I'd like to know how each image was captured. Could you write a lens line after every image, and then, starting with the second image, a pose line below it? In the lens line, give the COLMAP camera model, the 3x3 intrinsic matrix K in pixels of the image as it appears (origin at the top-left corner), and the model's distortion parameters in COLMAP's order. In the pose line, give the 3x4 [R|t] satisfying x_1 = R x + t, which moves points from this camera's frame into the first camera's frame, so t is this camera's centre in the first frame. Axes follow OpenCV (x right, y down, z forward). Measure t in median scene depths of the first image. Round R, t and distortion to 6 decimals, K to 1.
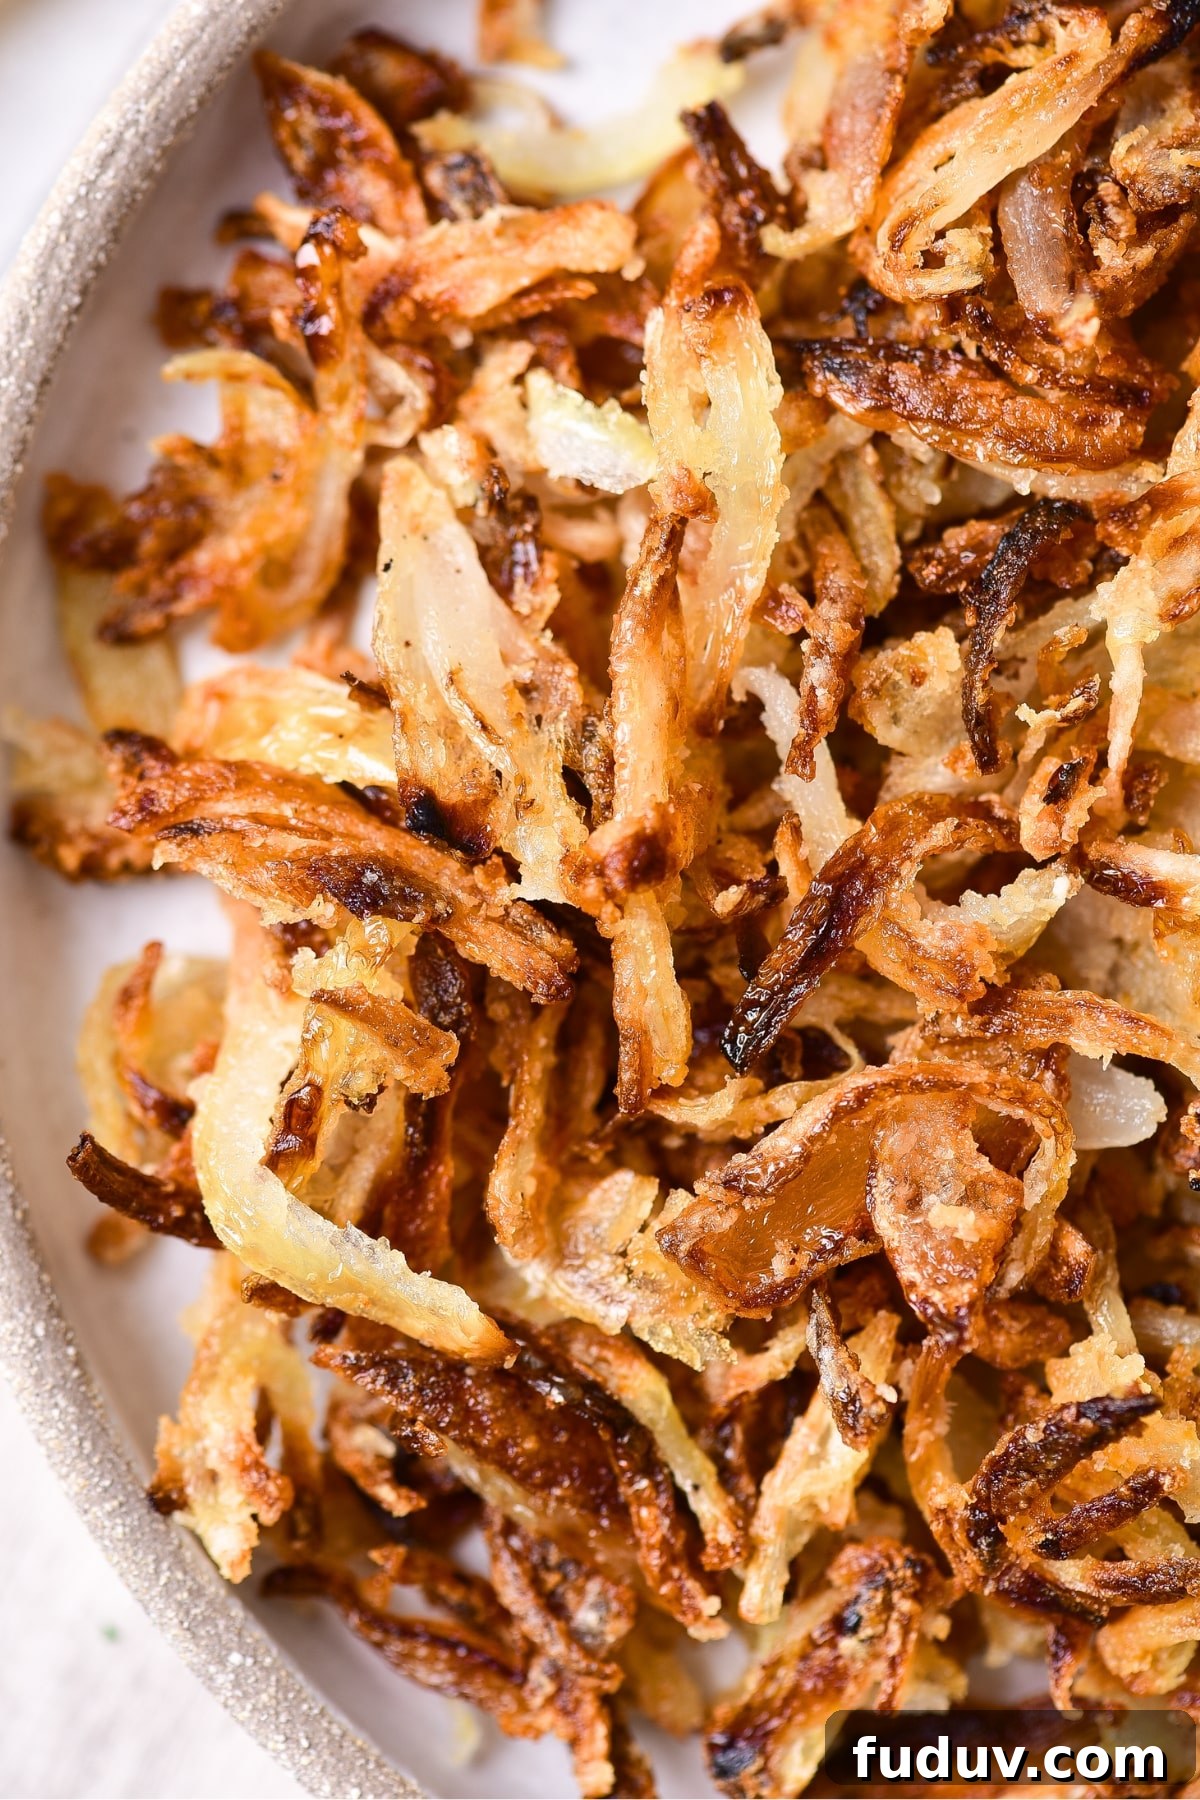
lens RADIAL K [[7717.7, 0, 600.0], [0, 7717.7, 900.0], [0, 0, 1]] dist [-0.372096, 7.869248]
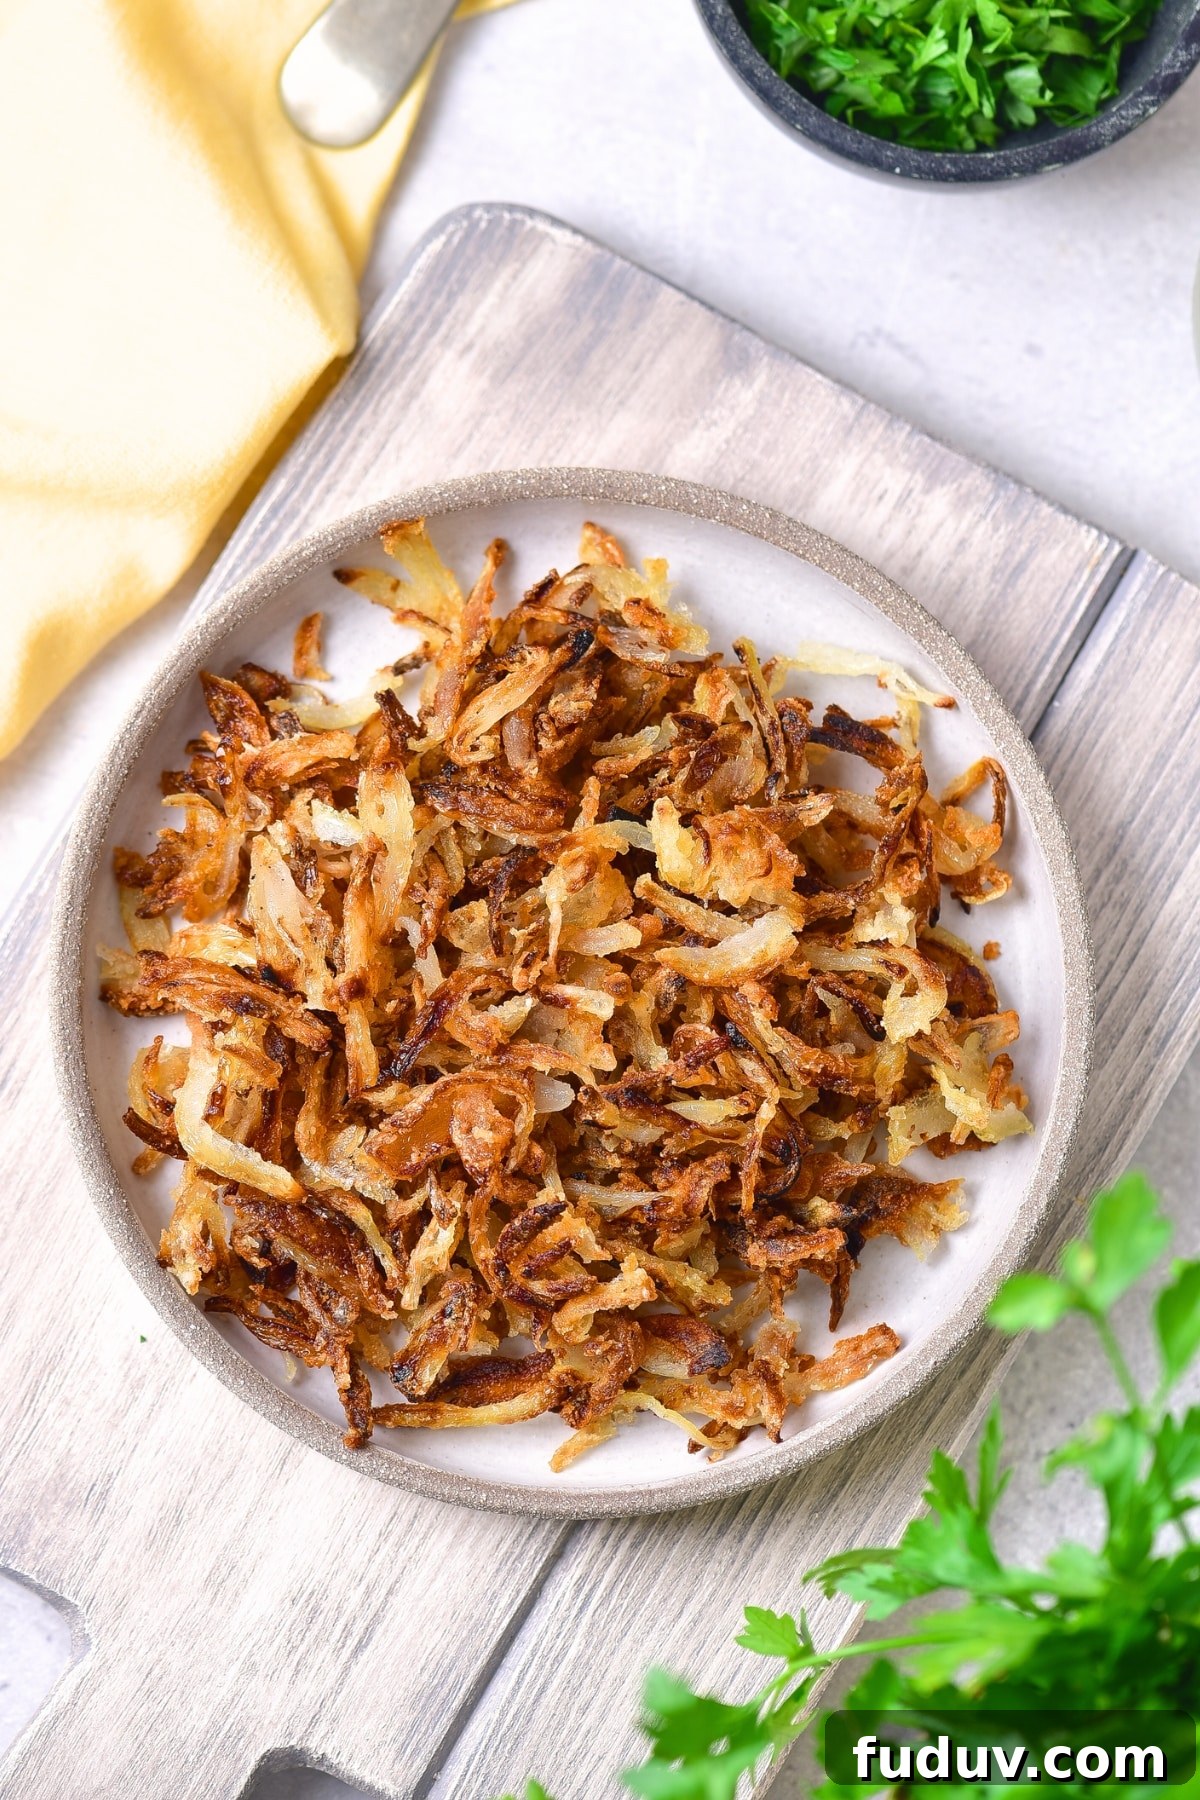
lens RADIAL K [[7717.7, 0, 600.0], [0, 7717.7, 900.0], [0, 0, 1]] dist [-0.372096, 7.869248]
pose [[0.999701, -0.012366, -0.021079, 0.132959], [0.009430, 0.990923, -0.134102, 0.291143], [0.022546, 0.133863, 0.990743, -1.408859]]
